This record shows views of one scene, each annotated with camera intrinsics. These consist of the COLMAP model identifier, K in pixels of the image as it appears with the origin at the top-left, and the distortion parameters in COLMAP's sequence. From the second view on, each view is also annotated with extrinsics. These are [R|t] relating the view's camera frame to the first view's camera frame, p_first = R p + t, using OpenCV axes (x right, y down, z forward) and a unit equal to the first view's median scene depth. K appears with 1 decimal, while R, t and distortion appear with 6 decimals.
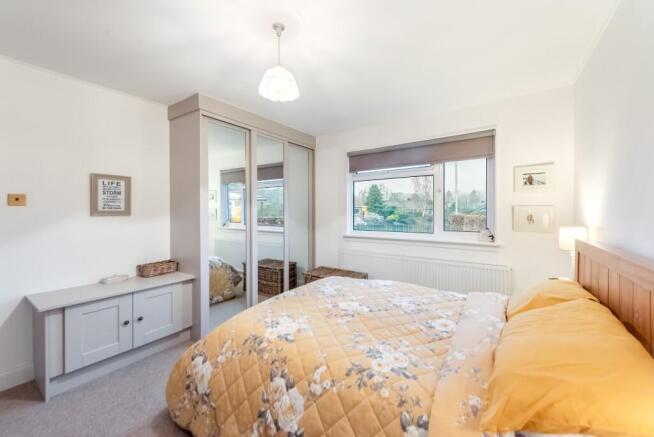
lens RADIAL K [[268.9, 0, 328.7], [0, 268.9, 204.4], [0, 0, 1]] dist [0.011339, -0.000045]
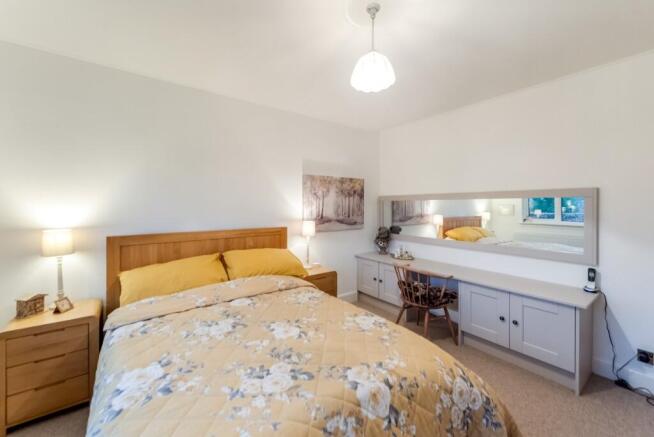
lens RADIAL K [[268.9, 0, 328.7], [0, 268.9, 204.4], [0, 0, 1]] dist [0.011339, -0.000045]
pose [[-0.951288, 0.005830, 0.308247, -0.317314], [0.001003, 0.999874, -0.015817, 0.013918], [-0.308301, -0.014737, -0.951175, 1.891223]]
